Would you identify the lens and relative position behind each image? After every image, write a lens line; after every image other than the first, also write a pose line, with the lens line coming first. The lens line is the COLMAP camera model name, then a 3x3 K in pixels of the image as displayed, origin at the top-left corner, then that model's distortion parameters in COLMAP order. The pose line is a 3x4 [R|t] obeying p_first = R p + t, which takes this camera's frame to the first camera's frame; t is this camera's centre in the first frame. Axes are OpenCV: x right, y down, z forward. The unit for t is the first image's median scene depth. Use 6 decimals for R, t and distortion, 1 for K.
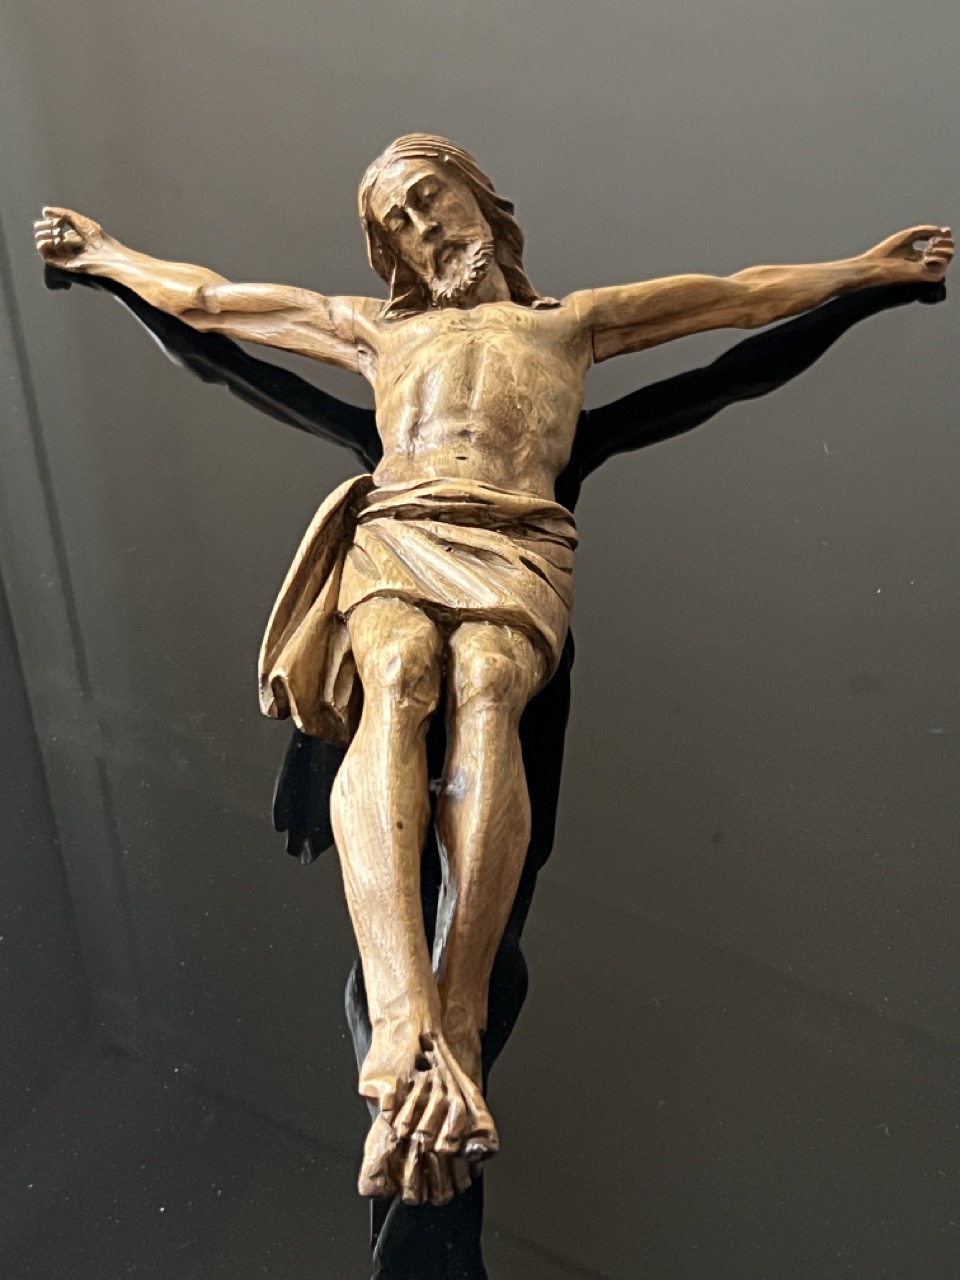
lens RADIAL K [[2073.2, 0, 481.4], [0, 2073.2, 635.8], [0, 0, 1]] dist [0.230818, 0.000000]
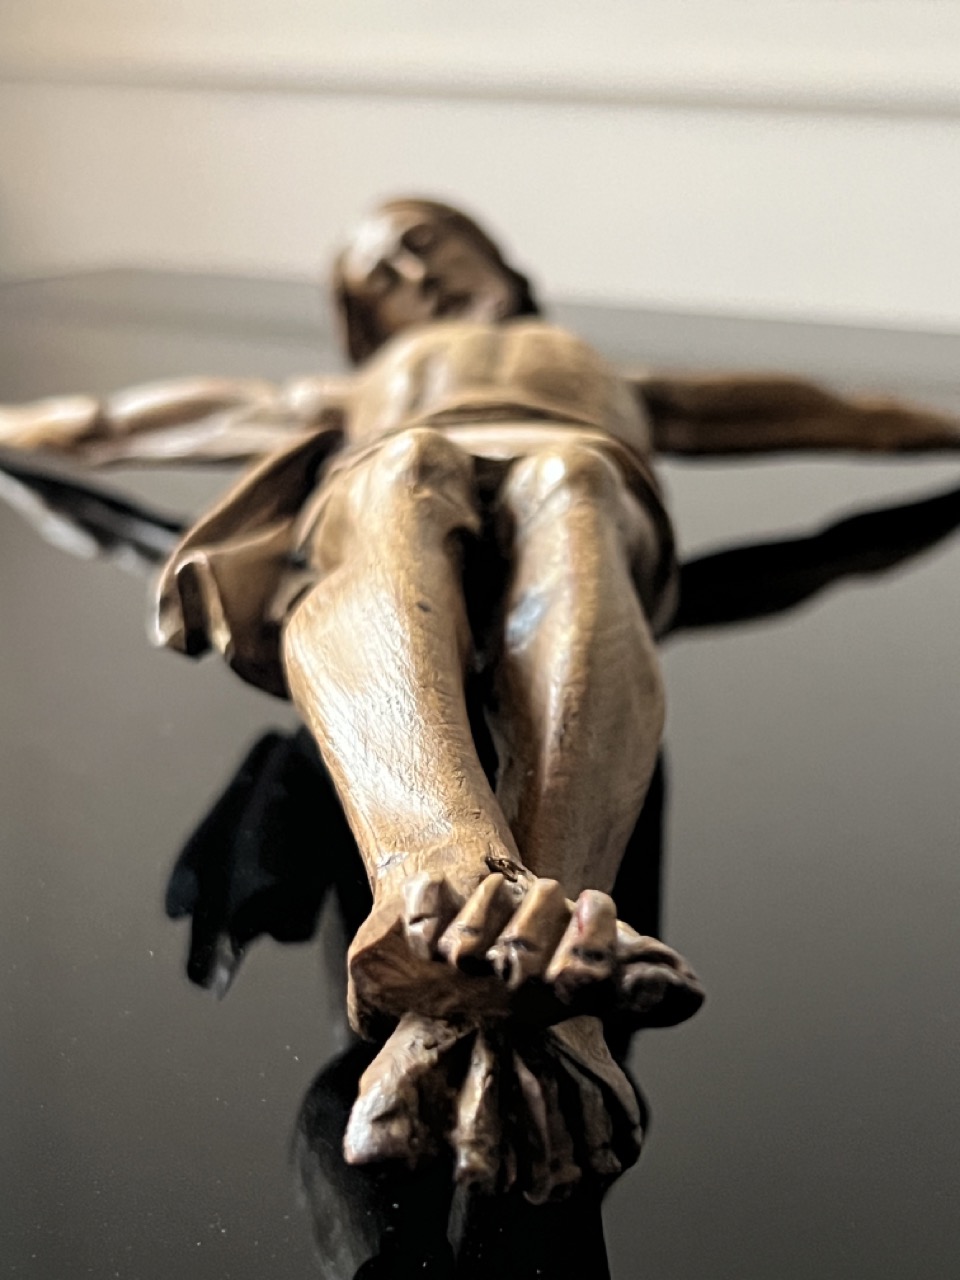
lens RADIAL K [[2073.2, 0, 479.5], [0, 2073.2, 642.0], [0, 0, 1]] dist [0.230818, 0.000000]
pose [[0.999118, 0.014288, 0.039474, -0.033545], [0.004497, 0.898452, -0.439049, 0.235657], [-0.041738, 0.438839, 0.897596, 0.405829]]
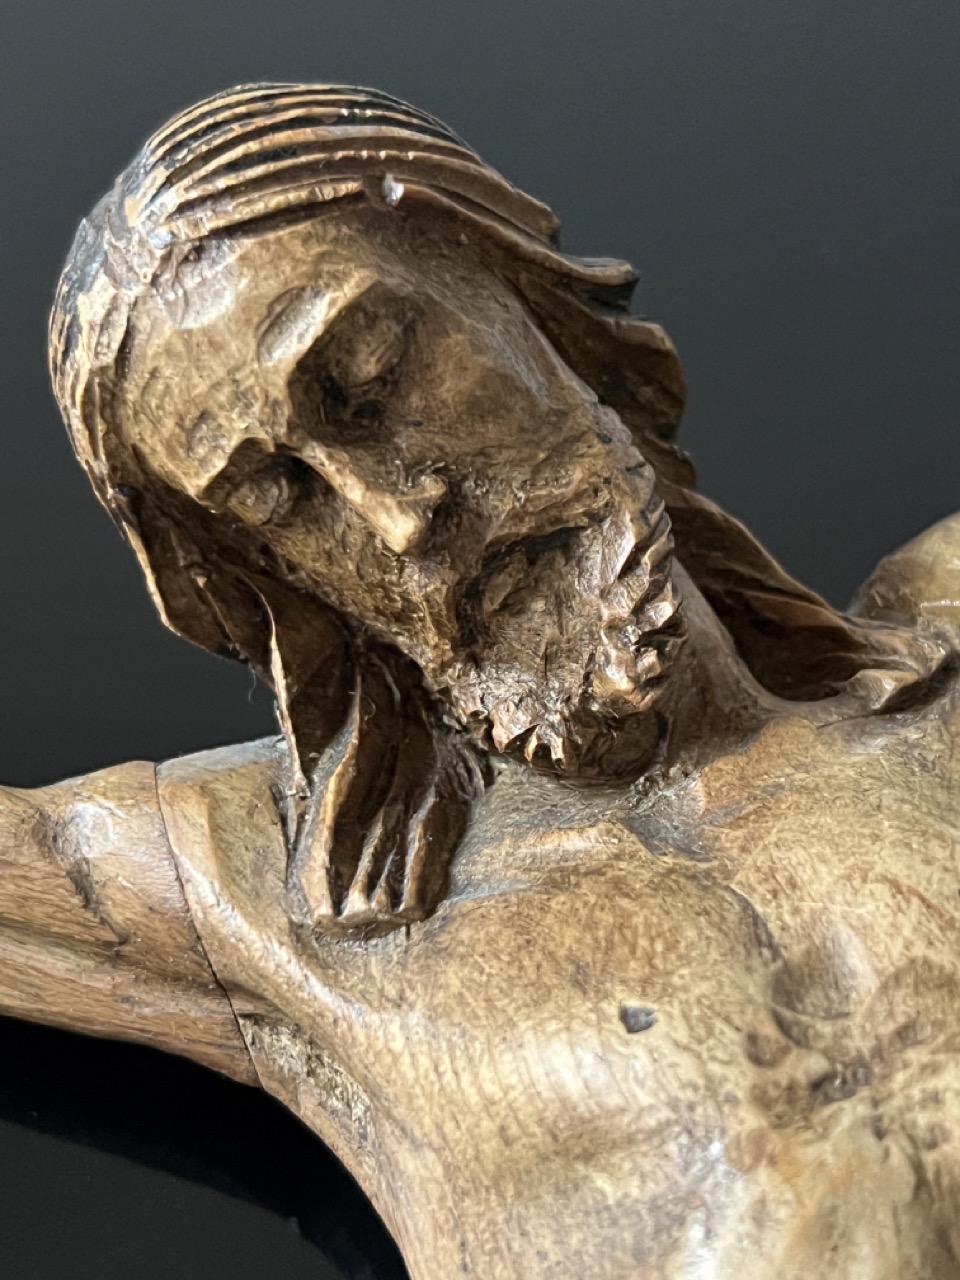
lens RADIAL K [[2073.2, 0, 477.3], [0, 2073.2, 643.9], [0, 0, 1]] dist [0.230818, 0.000000]
pose [[0.947295, -0.267131, 0.176844, -0.065181], [0.220932, 0.944475, 0.243219, -0.237635], [-0.231996, -0.191329, 0.953714, 0.766171]]
